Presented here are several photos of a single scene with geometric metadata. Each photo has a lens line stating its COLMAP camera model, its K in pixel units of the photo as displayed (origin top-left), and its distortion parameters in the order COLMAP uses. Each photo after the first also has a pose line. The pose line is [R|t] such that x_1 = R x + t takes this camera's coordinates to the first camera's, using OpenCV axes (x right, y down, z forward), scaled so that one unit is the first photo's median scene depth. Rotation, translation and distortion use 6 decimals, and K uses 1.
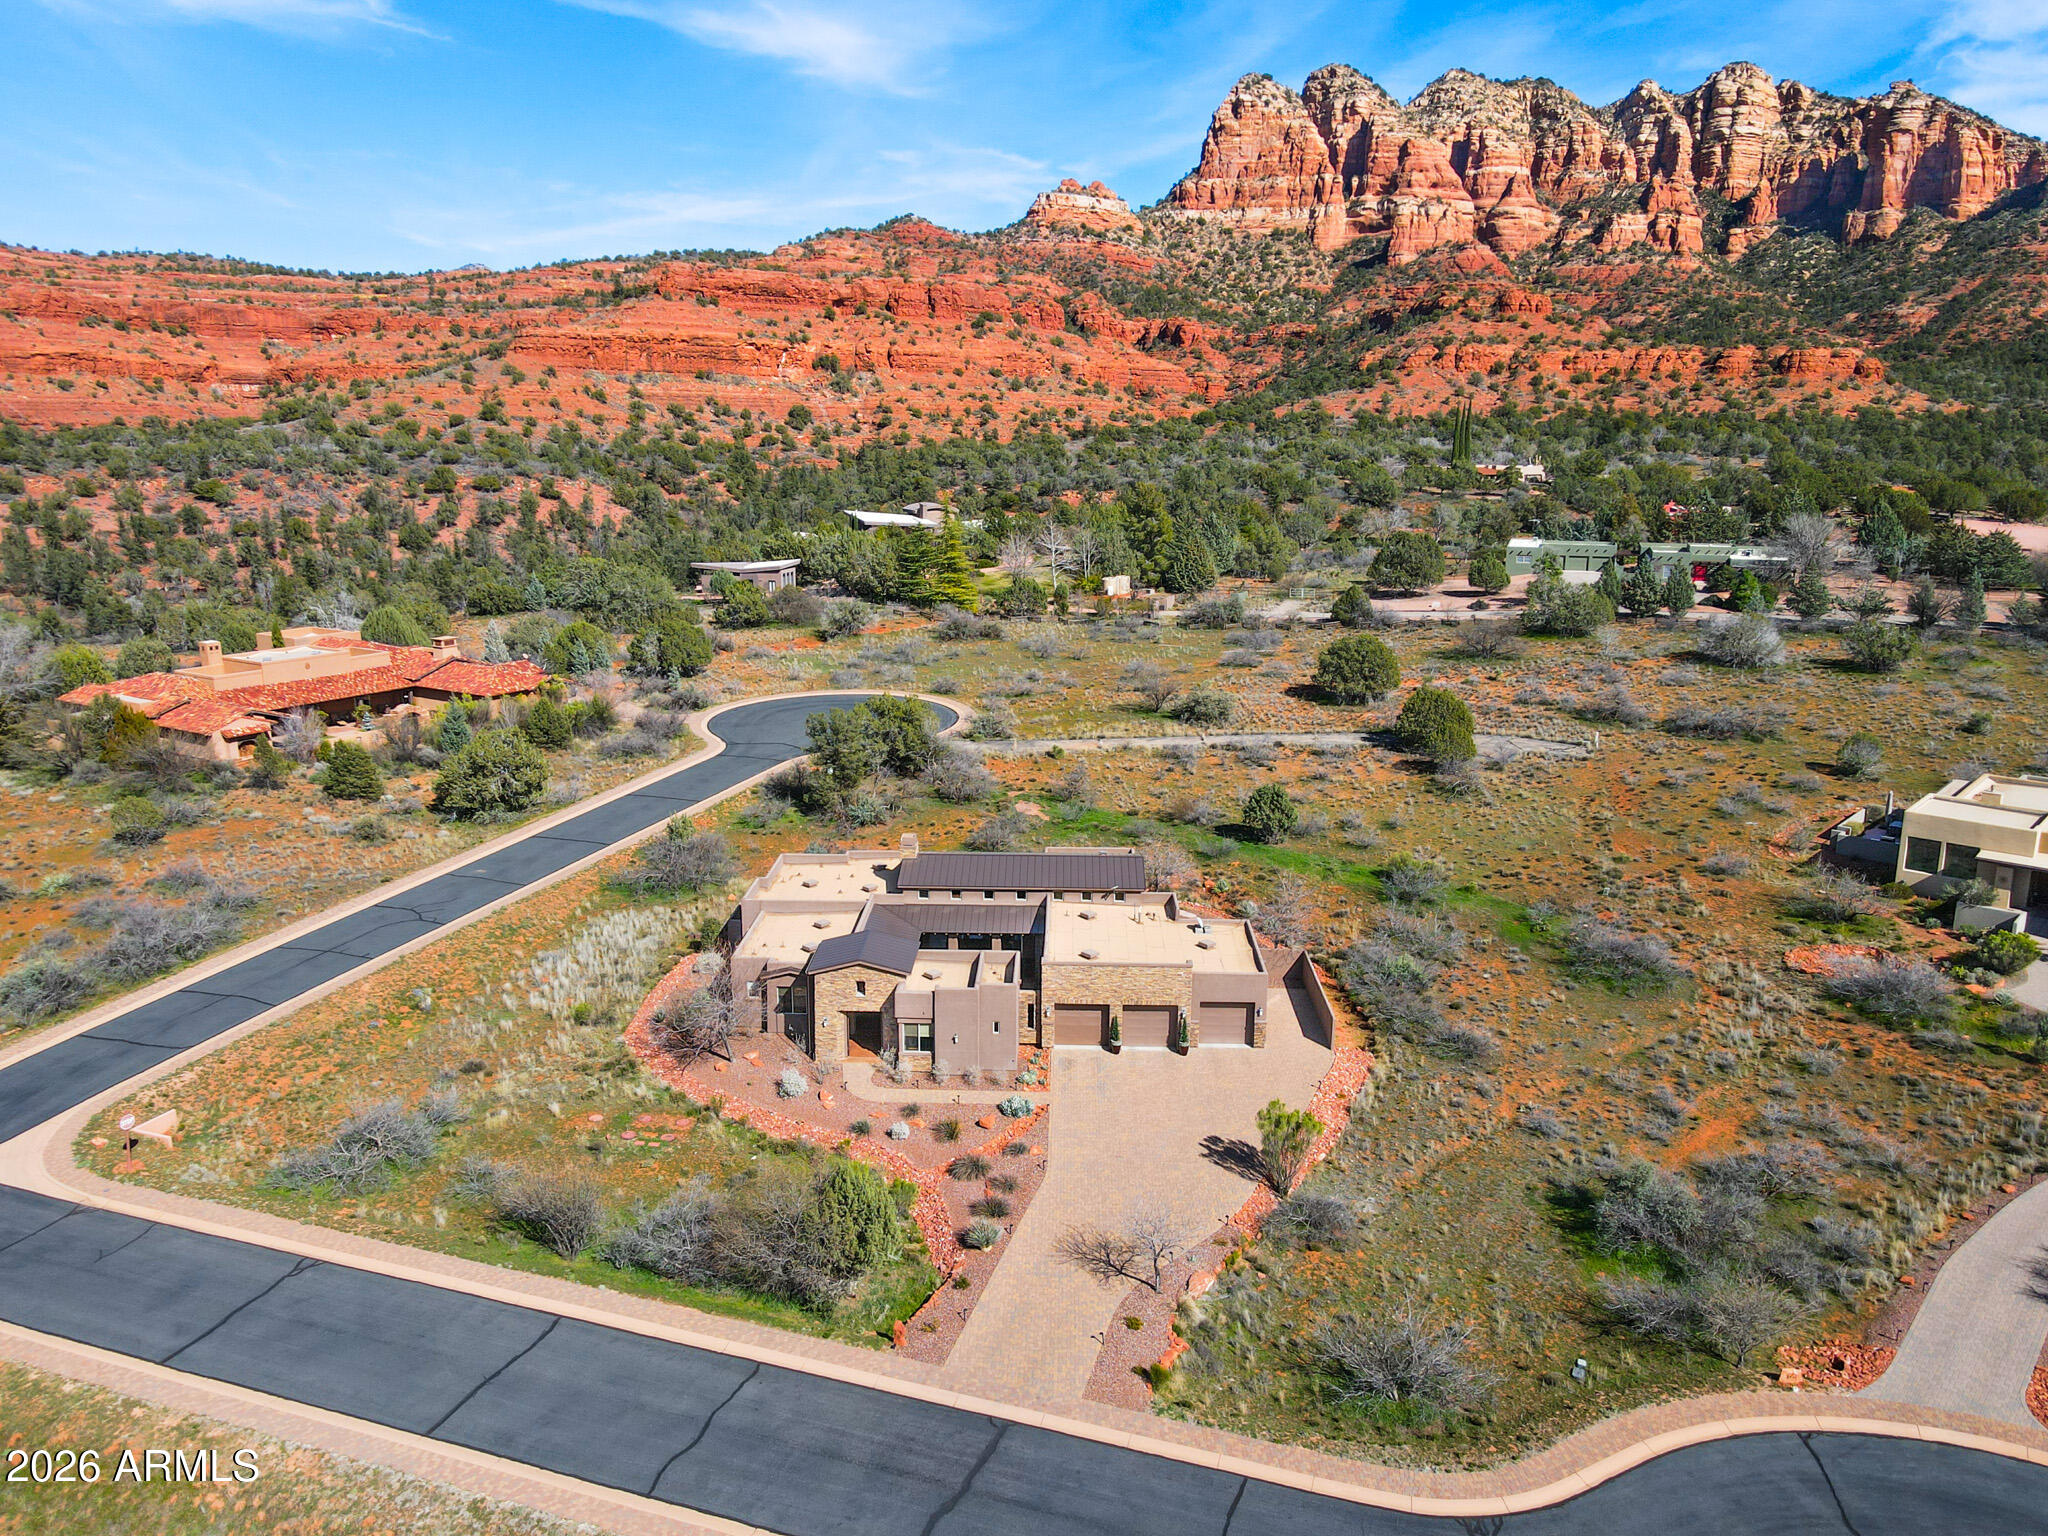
lens RADIAL K [[1484.3, 0, 1022.7], [0, 1484.3, 762.4], [0, 0, 1]] dist [0.024775, -0.002770]
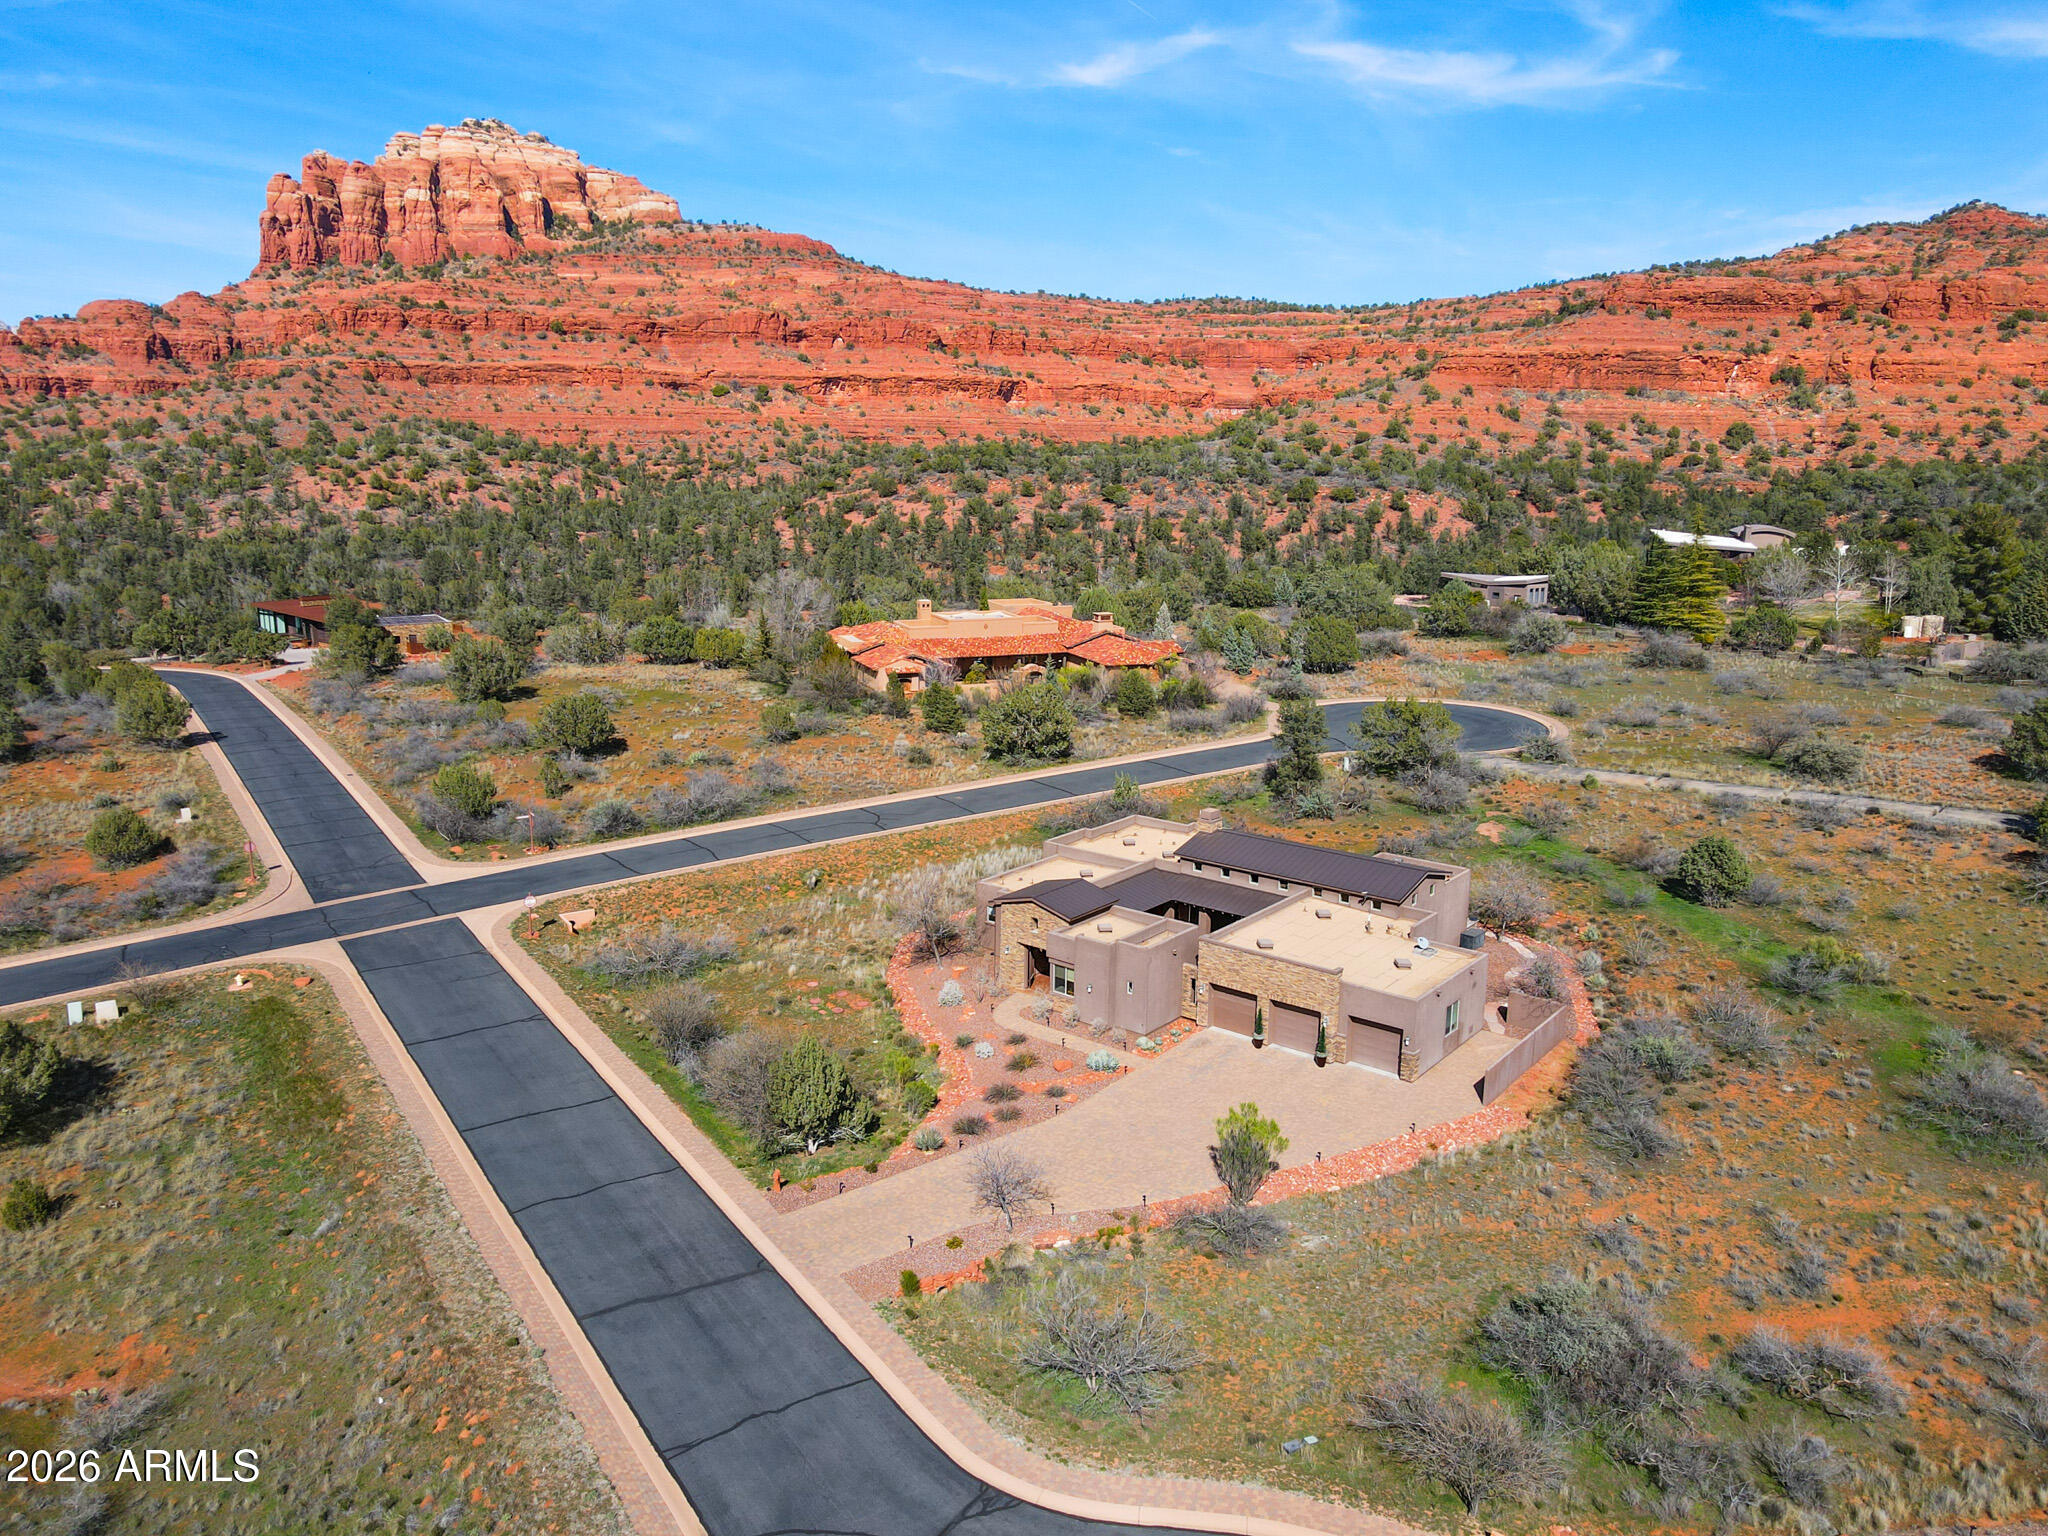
lens RADIAL K [[1484.3, 0, 1022.1], [0, 1484.3, 761.9], [0, 0, 1]] dist [0.024775, -0.002770]
pose [[0.800098, 0.132993, -0.584940, 0.063345], [-0.142552, 0.989334, 0.029951, 0.000698], [0.582685, 0.059421, 0.810523, 0.015703]]
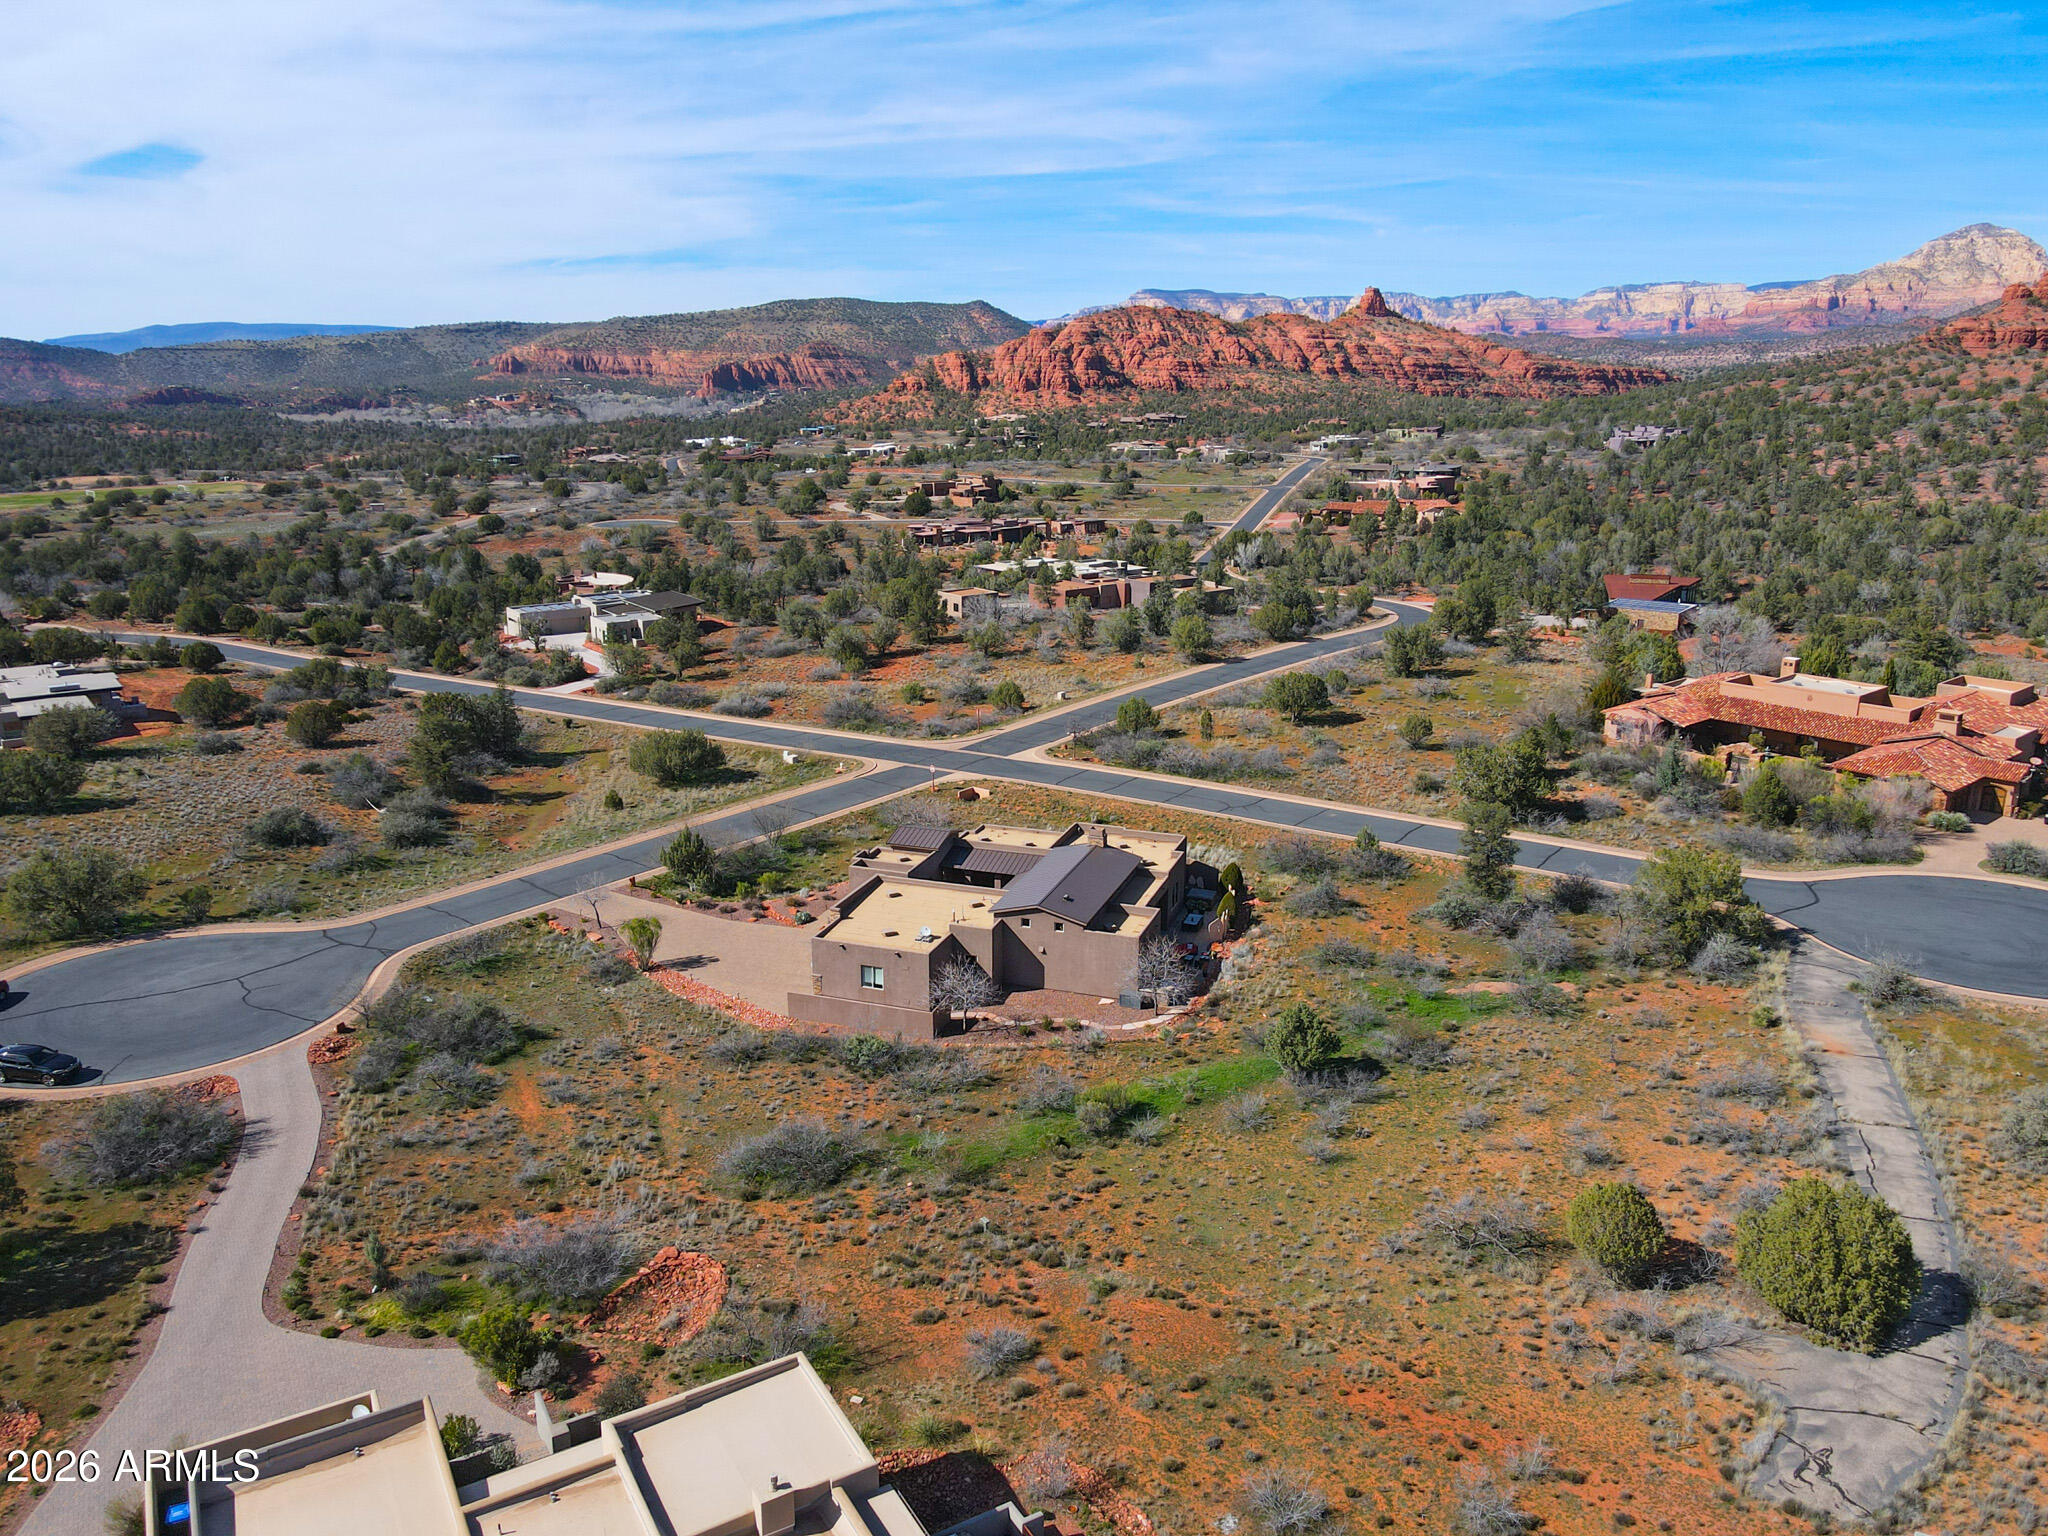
lens RADIAL K [[1484.3, 0, 1028.1], [0, 1484.3, 768.2], [0, 0, 1]] dist [0.024775, -0.002770]
pose [[-0.310913, 0.248170, -0.917467, 0.166302], [-0.214968, 0.921932, 0.322226, -0.060263], [0.925809, 0.297410, -0.233292, 0.189193]]
